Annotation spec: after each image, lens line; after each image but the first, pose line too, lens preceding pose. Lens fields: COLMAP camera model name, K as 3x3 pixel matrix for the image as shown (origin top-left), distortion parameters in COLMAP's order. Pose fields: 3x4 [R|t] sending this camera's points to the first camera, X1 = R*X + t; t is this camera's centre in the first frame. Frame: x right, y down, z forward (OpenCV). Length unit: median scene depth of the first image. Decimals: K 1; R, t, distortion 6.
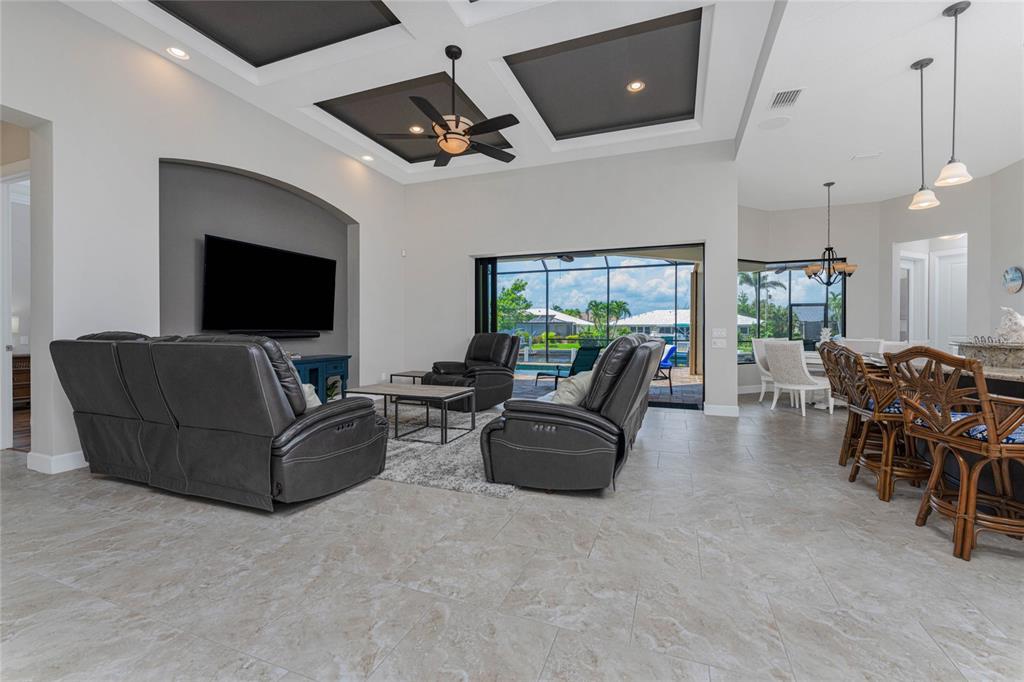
lens RADIAL K [[410.6, 0, 518.0], [0, 410.6, 332.4], [0, 0, 1]] dist [0.004160, -0.002901]
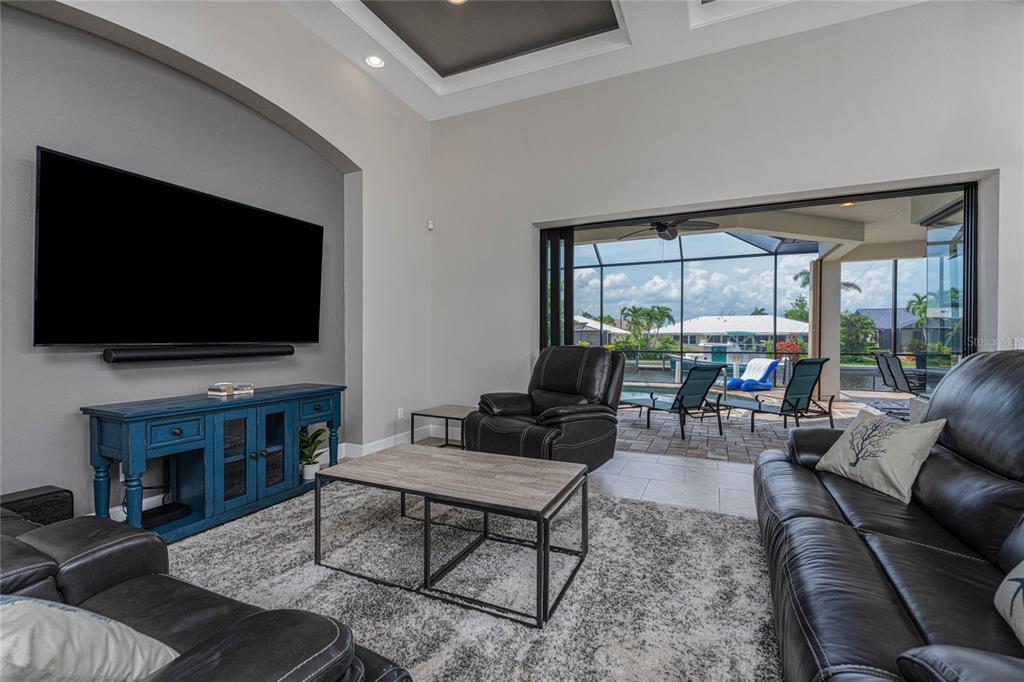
lens RADIAL K [[439.5, 0, 525.3], [0, 439.5, 342.7], [0, 0, 1]] dist [0.003400, -0.000507]
pose [[0.999367, -0.002733, -0.035466, -0.128434], [0.002801, 0.999994, 0.001863, -0.005437], [0.035461, -0.001961, 0.999369, 0.385593]]
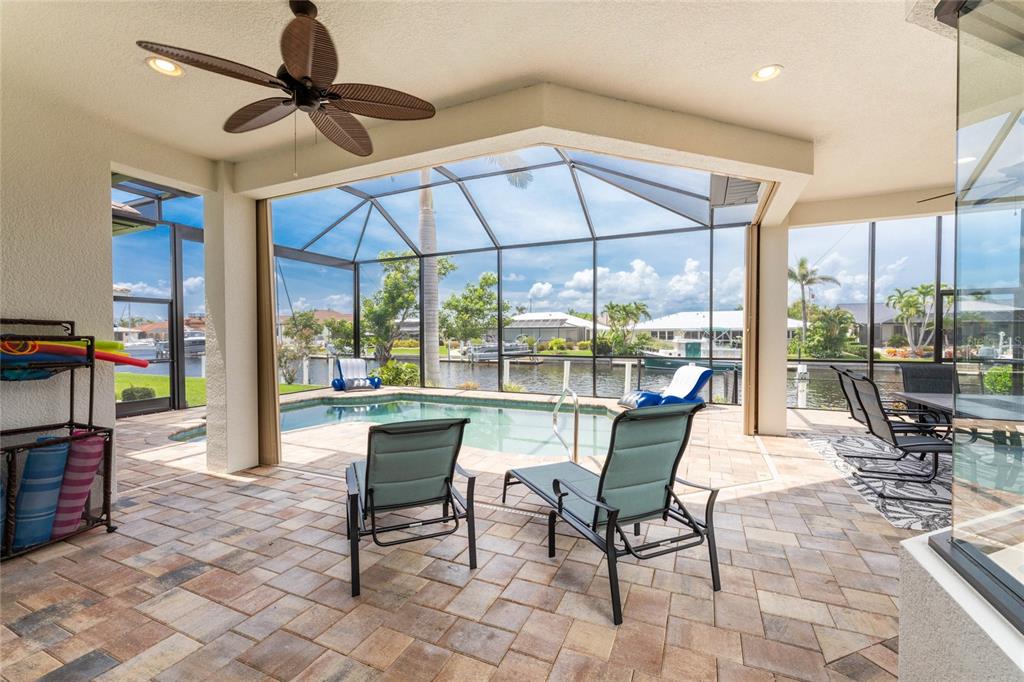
lens RADIAL K [[410.6, 0, 529.7], [0, 410.6, 342.7], [0, 0, 1]] dist [0.004160, -0.002901]
pose [[0.999227, -0.006812, -0.038706, 0.343666], [0.007374, 0.999869, 0.014377, -0.030655], [0.038603, -0.014651, 0.999147, 0.957586]]
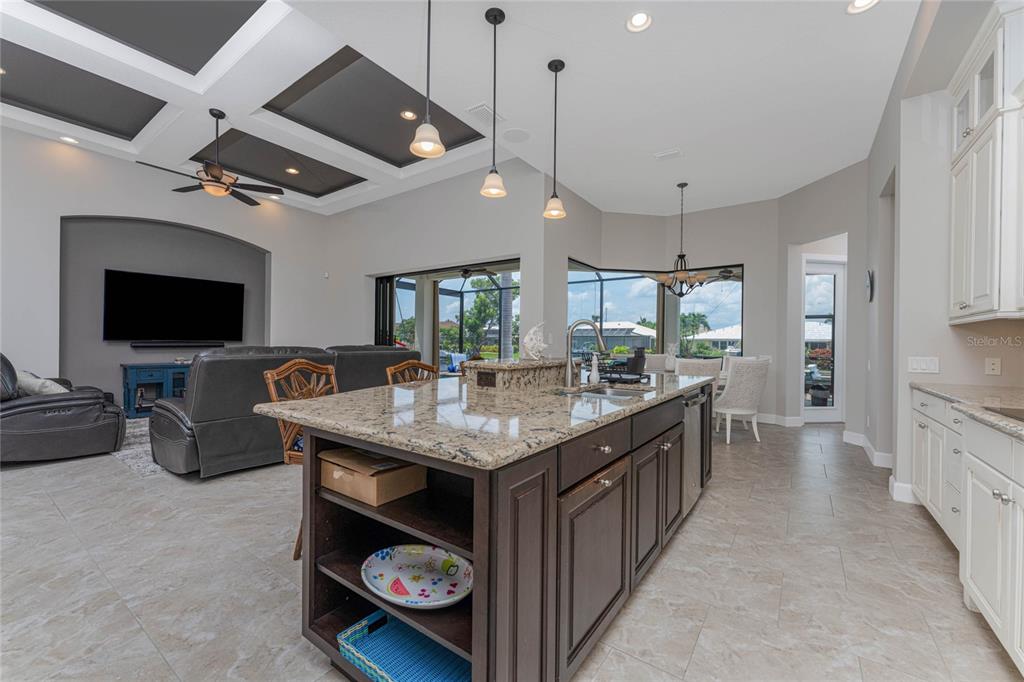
lens RADIAL K [[410.6, 0, 522.4], [0, 410.6, 341.5], [0, 0, 1]] dist [0.004160, -0.002901]
pose [[0.968048, 0.009345, -0.250590, 0.682601], [-0.011730, 0.999899, -0.008026, -0.004533], [0.250490, 0.010708, 0.968060, 0.036558]]
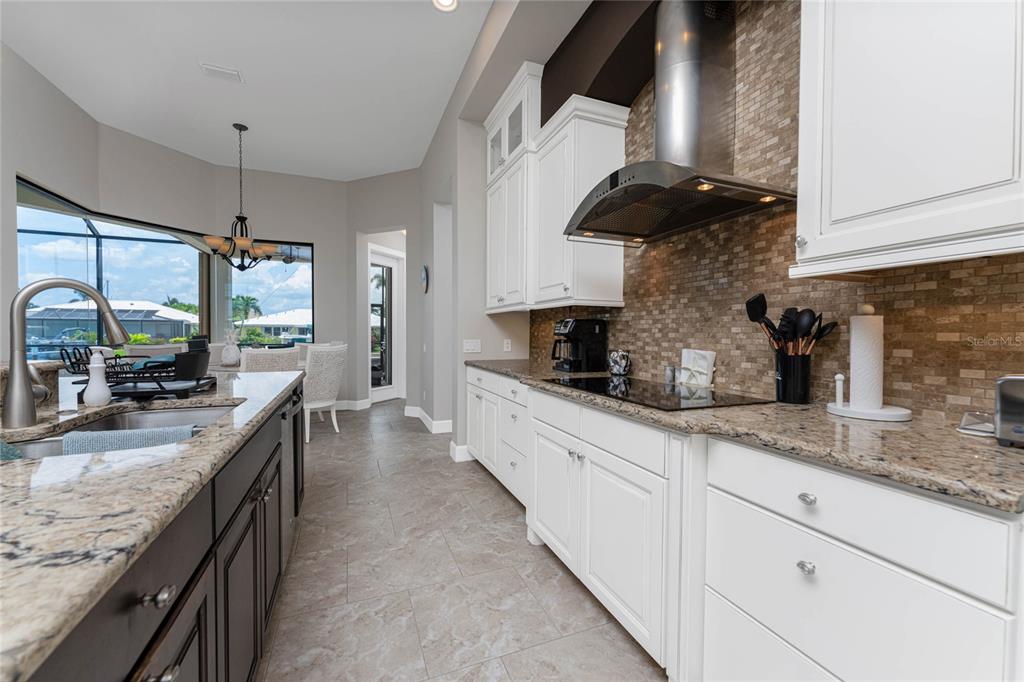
lens RADIAL K [[410.6, 0, 512.9], [0, 410.6, 341.9], [0, 0, 1]] dist [0.004160, -0.002901]
pose [[0.747230, -0.012772, 0.664443, 0.669089], [-0.000613, 0.999802, 0.019908, -0.003973], [-0.664566, -0.015283, 0.747073, 0.157272]]
